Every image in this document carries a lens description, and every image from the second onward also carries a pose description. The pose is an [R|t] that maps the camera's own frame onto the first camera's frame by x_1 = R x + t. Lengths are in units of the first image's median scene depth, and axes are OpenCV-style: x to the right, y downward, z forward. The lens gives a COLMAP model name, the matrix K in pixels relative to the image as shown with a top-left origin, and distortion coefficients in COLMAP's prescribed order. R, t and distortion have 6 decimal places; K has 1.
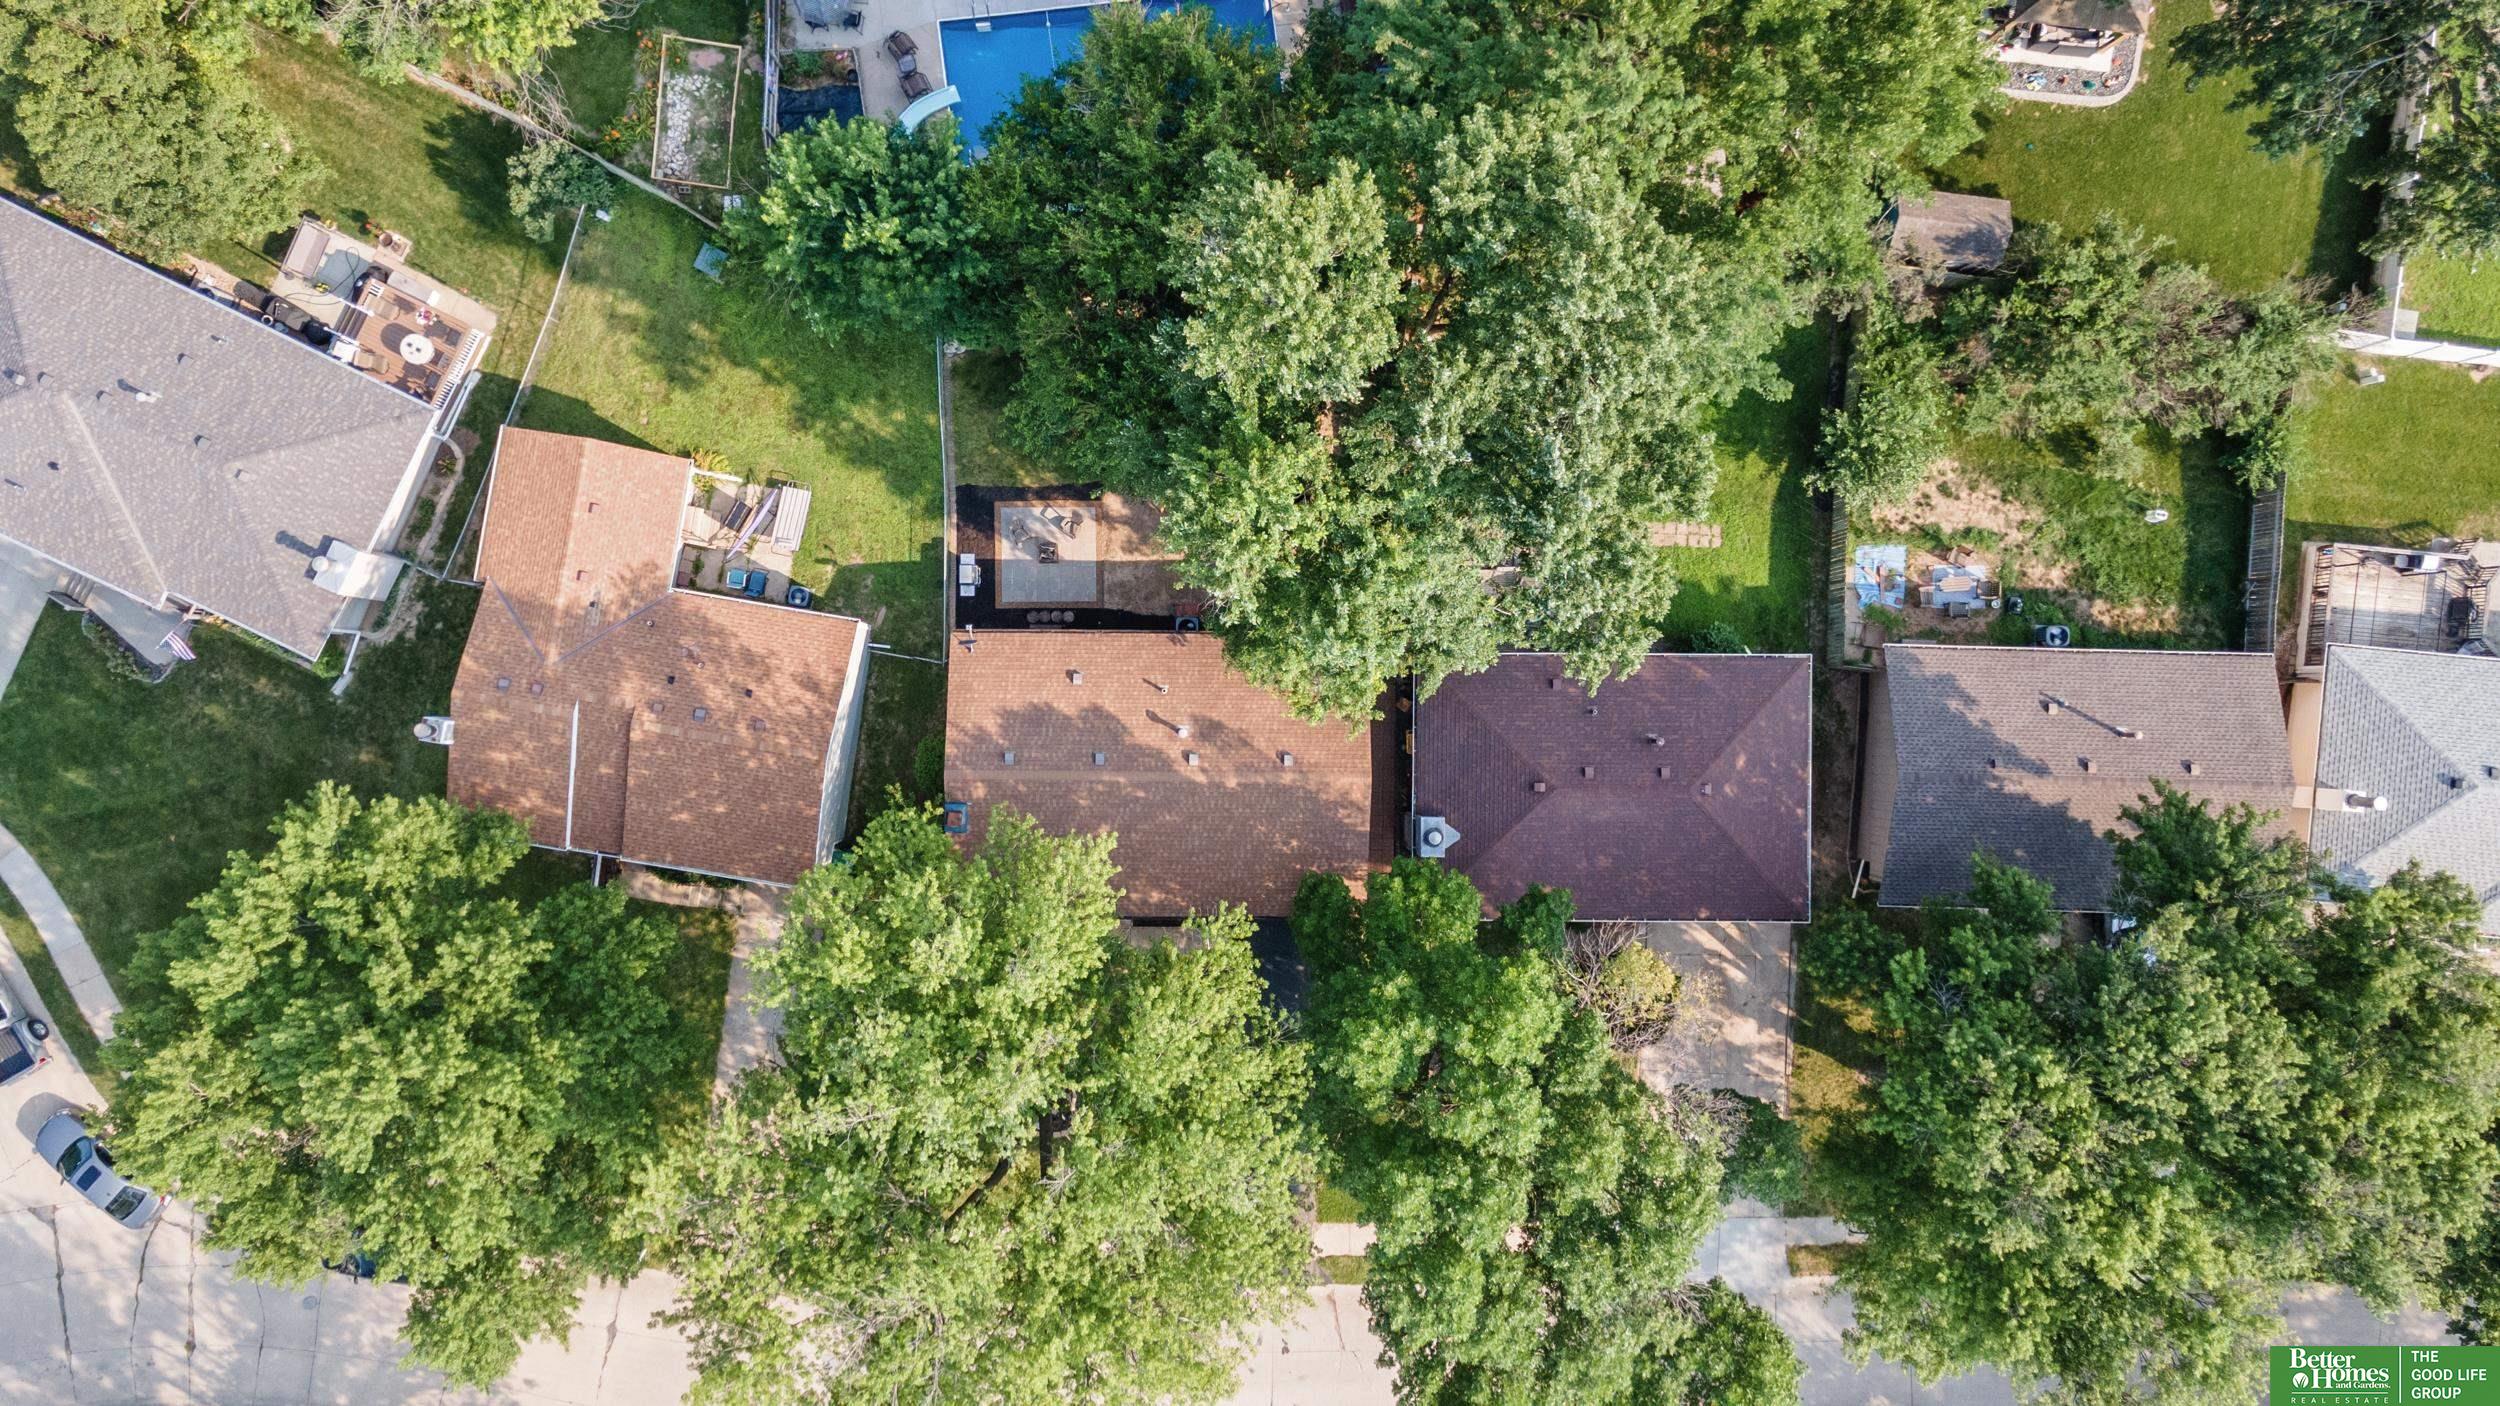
lens RADIAL K [[1853.7, 0, 1187.1], [0, 1853.7, 700.6], [0, 0, 1]] dist [0.060577, -0.000841]
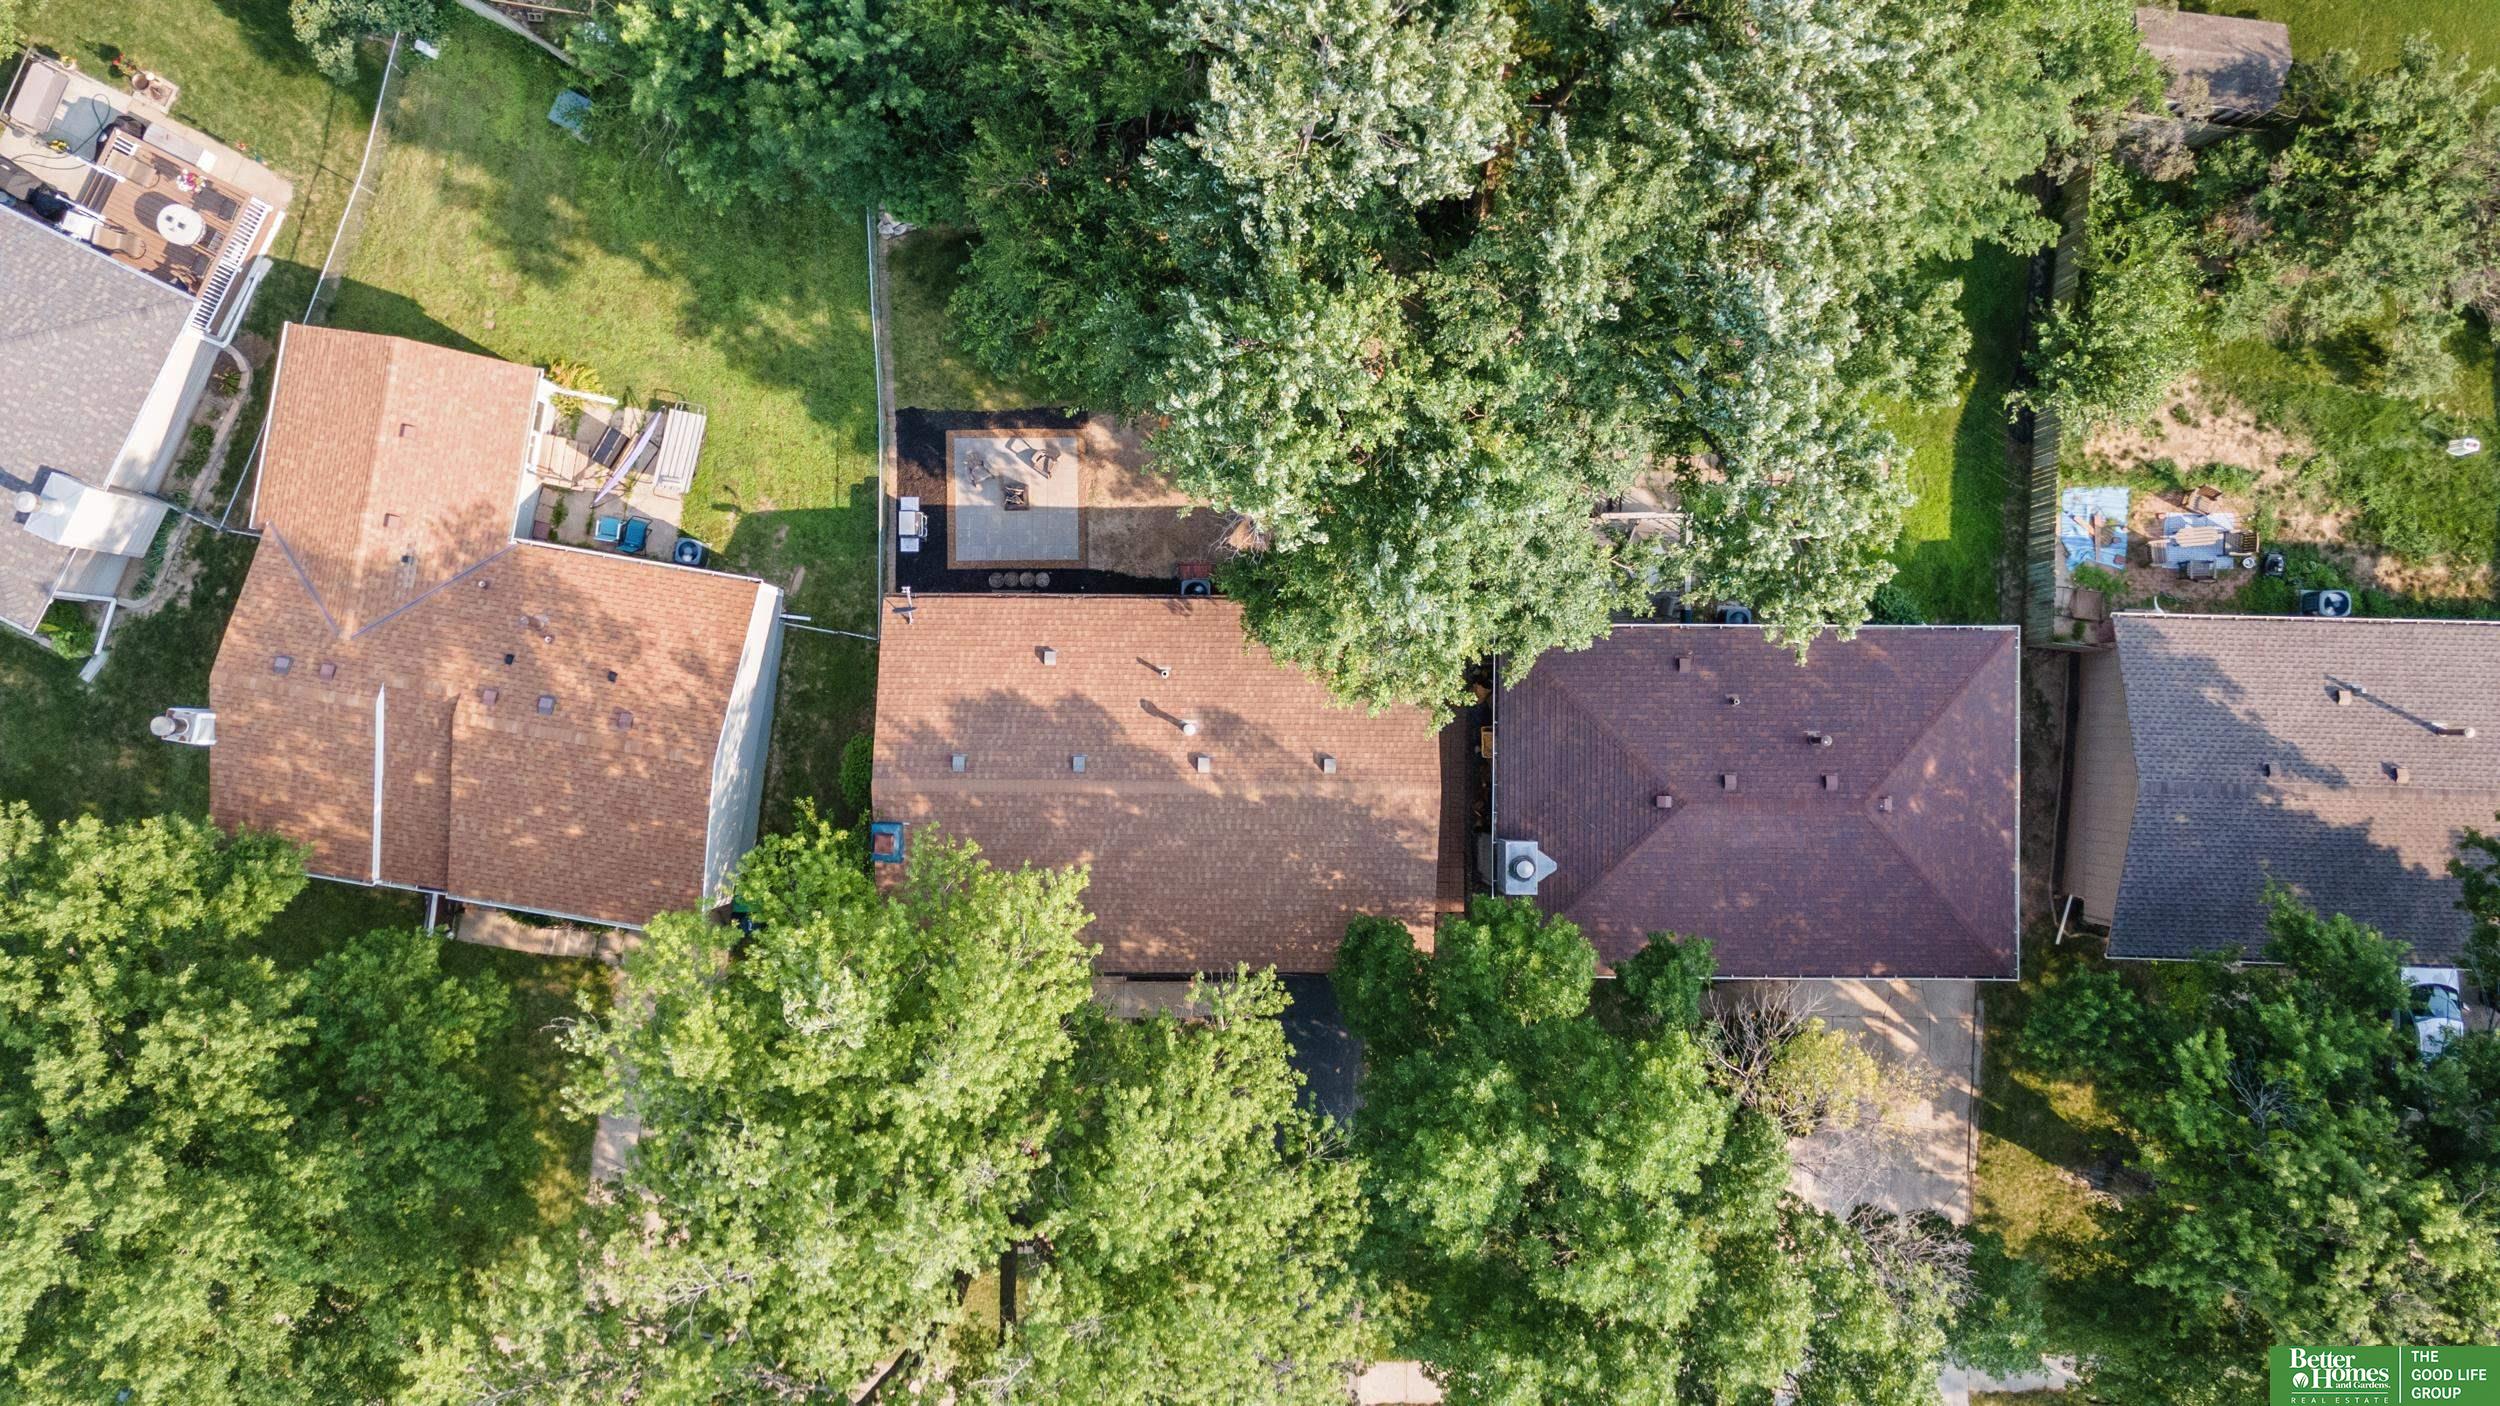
lens RADIAL K [[1853.7, 0, 1187.1], [0, 1853.7, 700.6], [0, 0, 1]] dist [0.060577, -0.000841]
pose [[0.999952, -0.000674, -0.009820, 0.004055], [0.000642, 0.999994, -0.003330, 0.007930], [0.009822, 0.003324, 0.999946, 0.239704]]
